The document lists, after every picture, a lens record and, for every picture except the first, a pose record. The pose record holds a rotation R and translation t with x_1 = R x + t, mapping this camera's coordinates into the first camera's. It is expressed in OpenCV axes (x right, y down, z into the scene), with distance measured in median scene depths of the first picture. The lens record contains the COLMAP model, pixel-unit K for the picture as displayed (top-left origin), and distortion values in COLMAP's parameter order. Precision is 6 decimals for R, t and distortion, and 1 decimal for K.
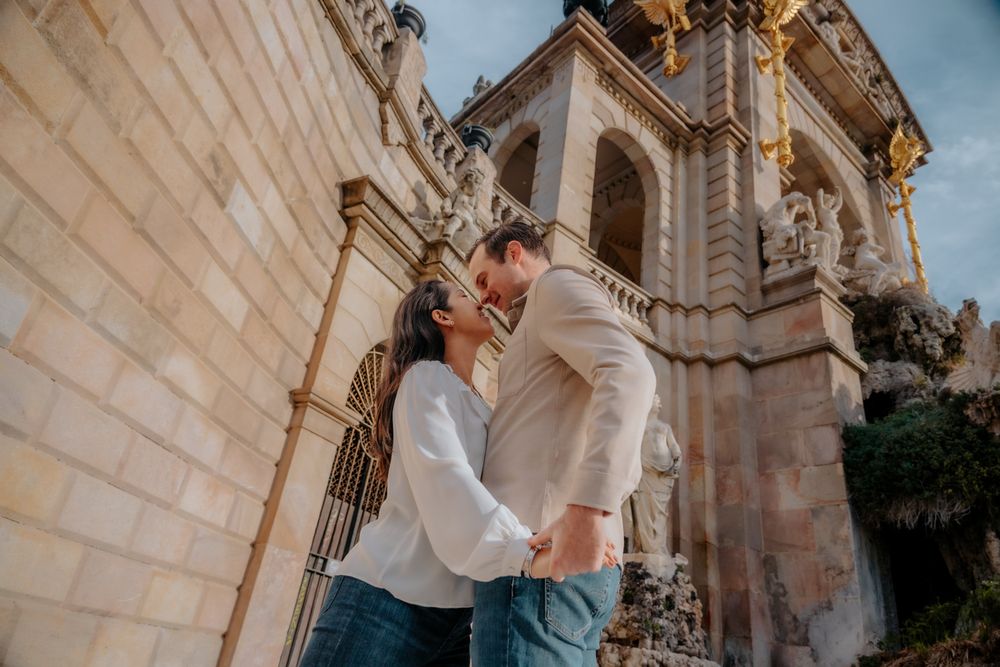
lens RADIAL K [[668.4, 0, 500.0], [0, 668.4, 333.5], [0, 0, 1]] dist [0.177605, -0.175026]
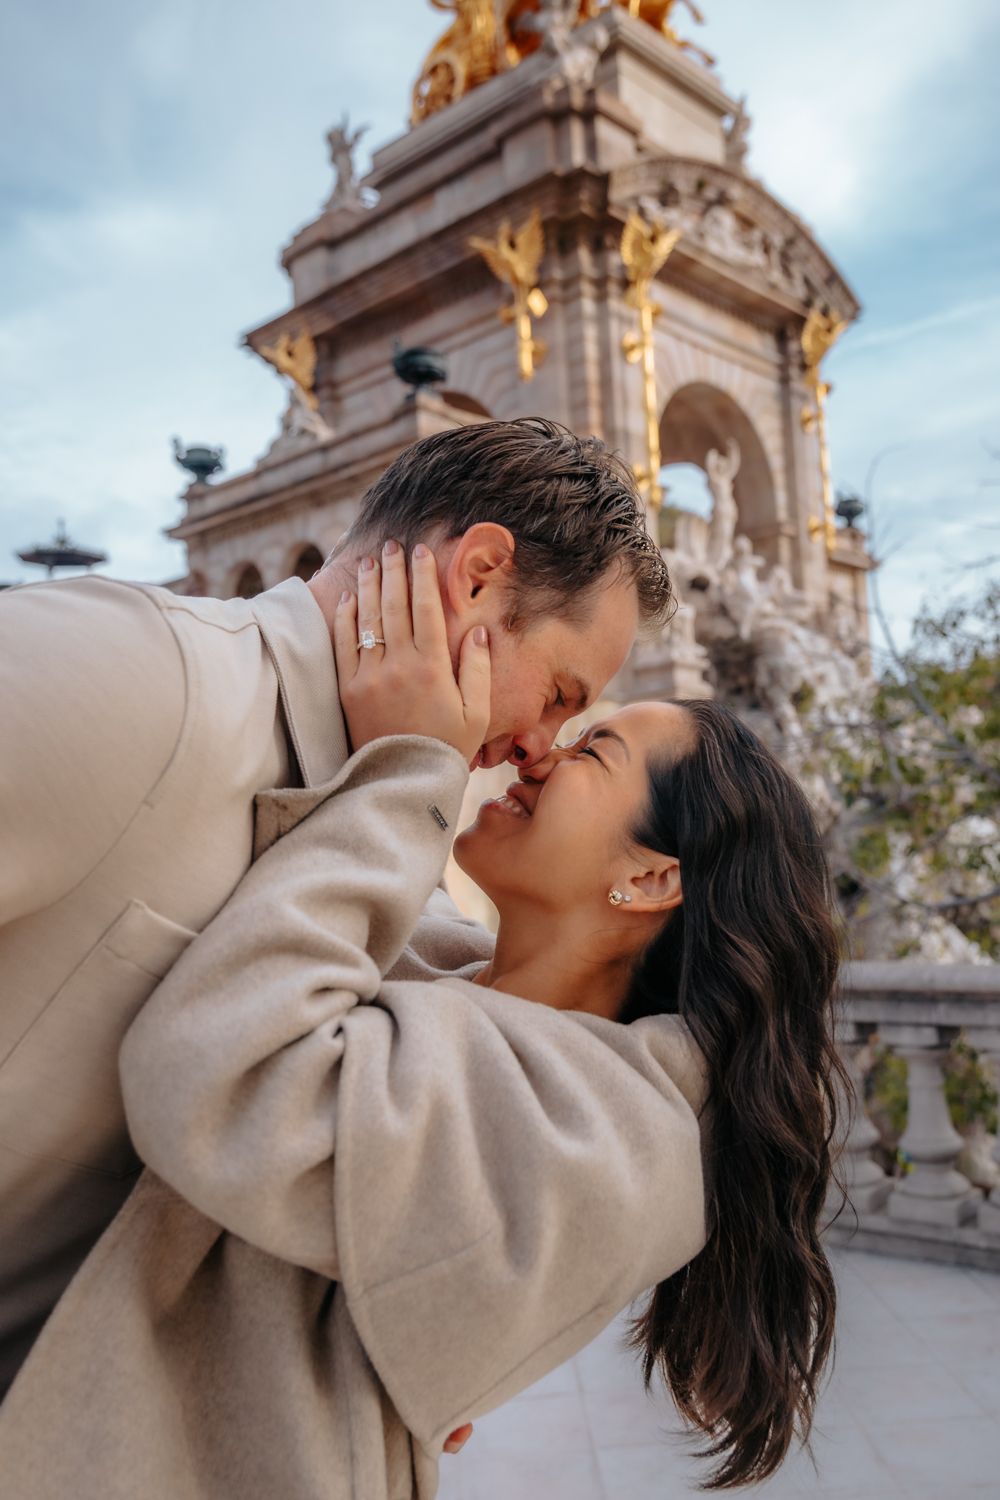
lens RADIAL K [[1270.2, 0, 514.4], [0, 1270.2, 754.8], [0, 0, 1]] dist [0.080816, -0.082015]
pose [[0.978515, -0.168924, 0.118205, -0.032122], [0.108594, 0.909629, 0.400977, -0.570388], [-0.175257, -0.379526, 0.908430, -0.588112]]
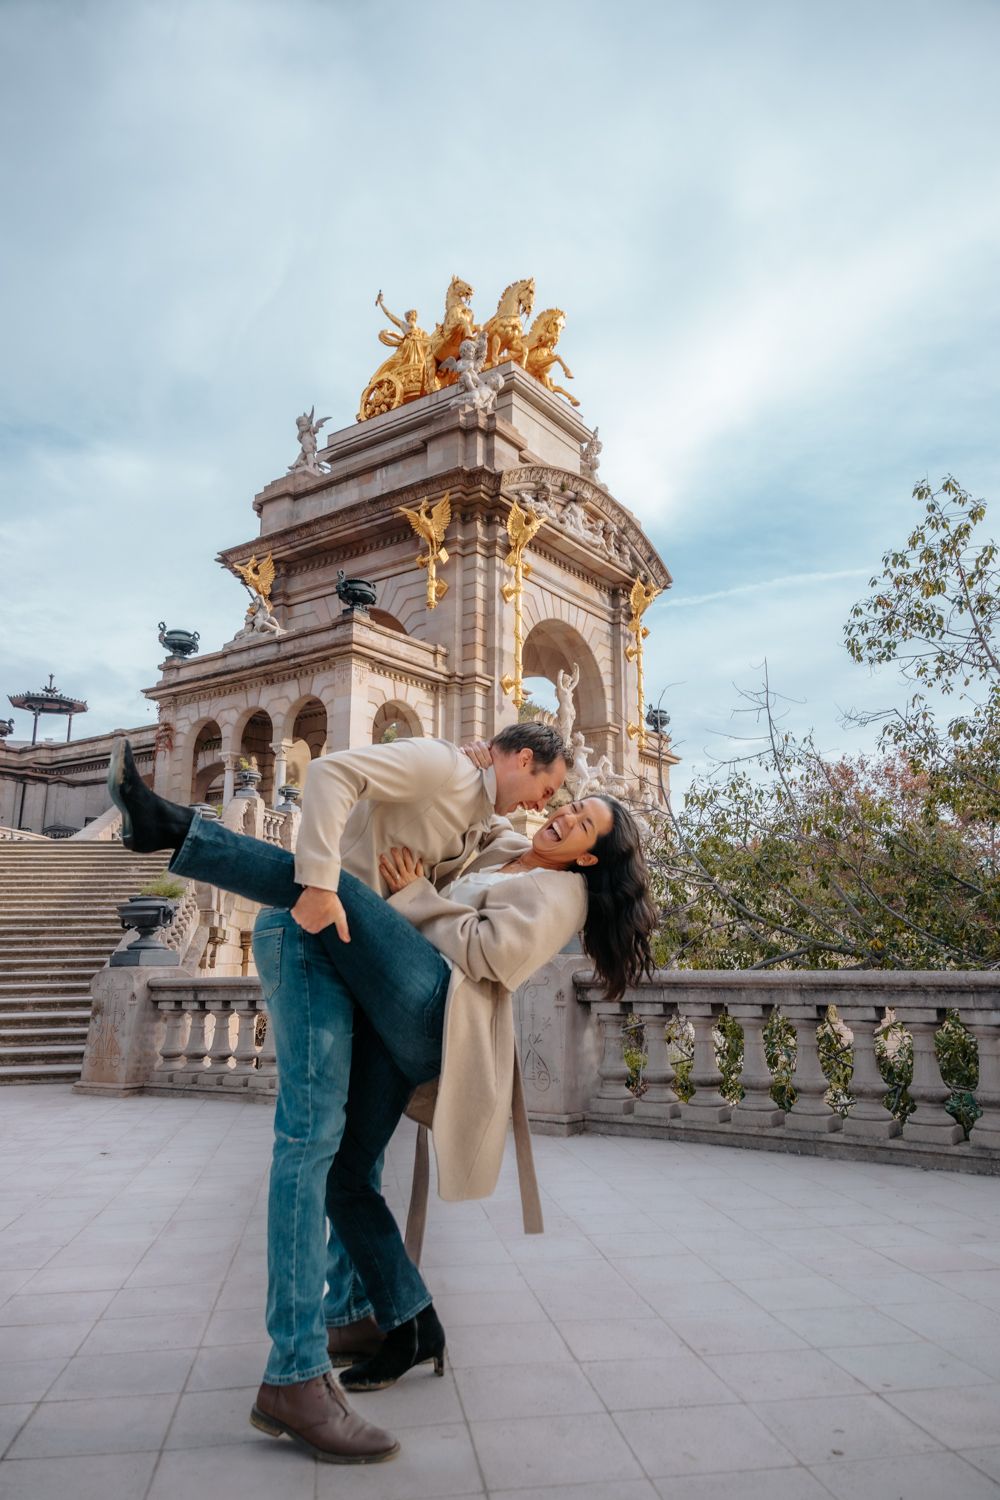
lens RADIAL K [[1002.6, 0, 500.0], [0, 1002.6, 750.0], [0, 0, 1]] dist [0.177605, -0.175026]
pose [[0.969496, -0.072999, 0.233986, -0.058498], [0.005920, 0.961316, 0.275384, -0.594084], [-0.245037, -0.265599, 0.932424, -0.671604]]
